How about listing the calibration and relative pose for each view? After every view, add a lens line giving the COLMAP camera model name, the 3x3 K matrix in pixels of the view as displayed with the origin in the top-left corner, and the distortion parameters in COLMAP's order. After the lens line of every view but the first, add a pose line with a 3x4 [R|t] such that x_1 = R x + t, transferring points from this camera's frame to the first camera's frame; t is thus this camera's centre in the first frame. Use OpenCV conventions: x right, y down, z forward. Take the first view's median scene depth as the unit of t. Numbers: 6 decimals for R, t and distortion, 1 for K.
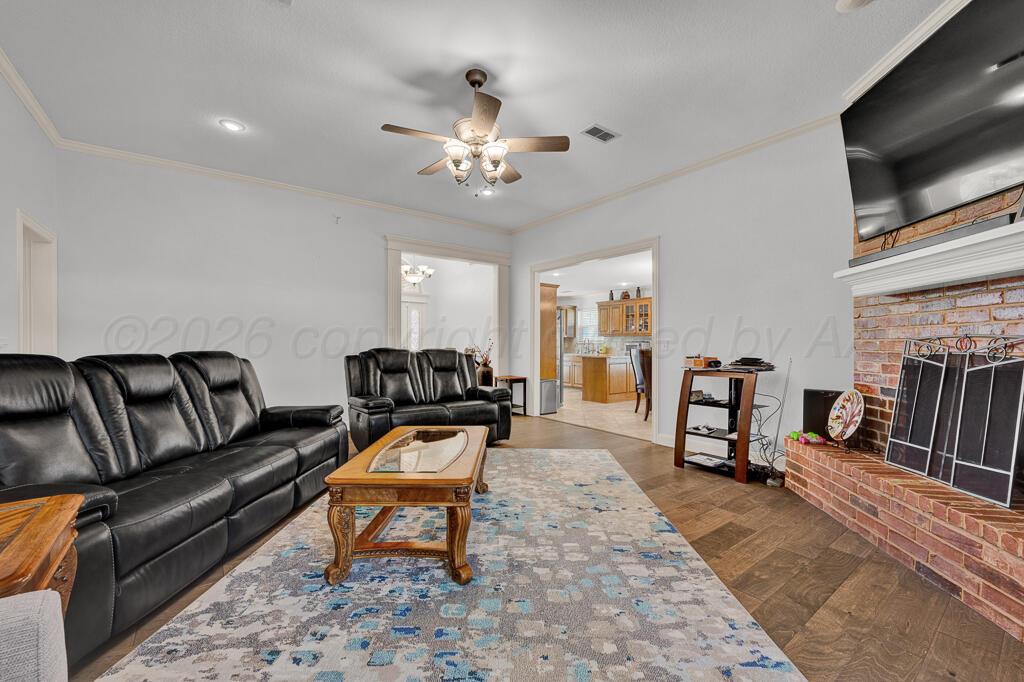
lens RADIAL K [[418.8, 0, 513.5], [0, 418.8, 342.5], [0, 0, 1]] dist [-0.008089, 0.000446]
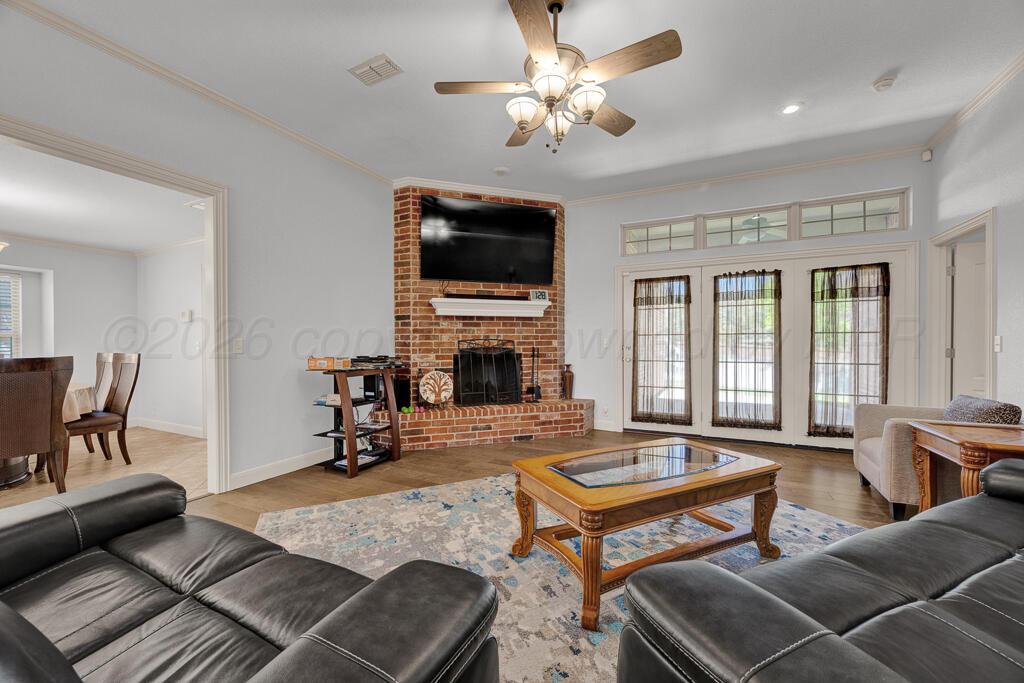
lens RADIAL K [[399.4, 0, 511.7], [0, 399.4, 342.5], [0, 0, 1]] dist [0.009136, -0.000254]
pose [[-0.432678, -0.005469, 0.901532, -0.901511], [0.001168, 0.999977, 0.006627, -0.015388], [-0.901548, 0.003921, -0.432662, 1.709175]]
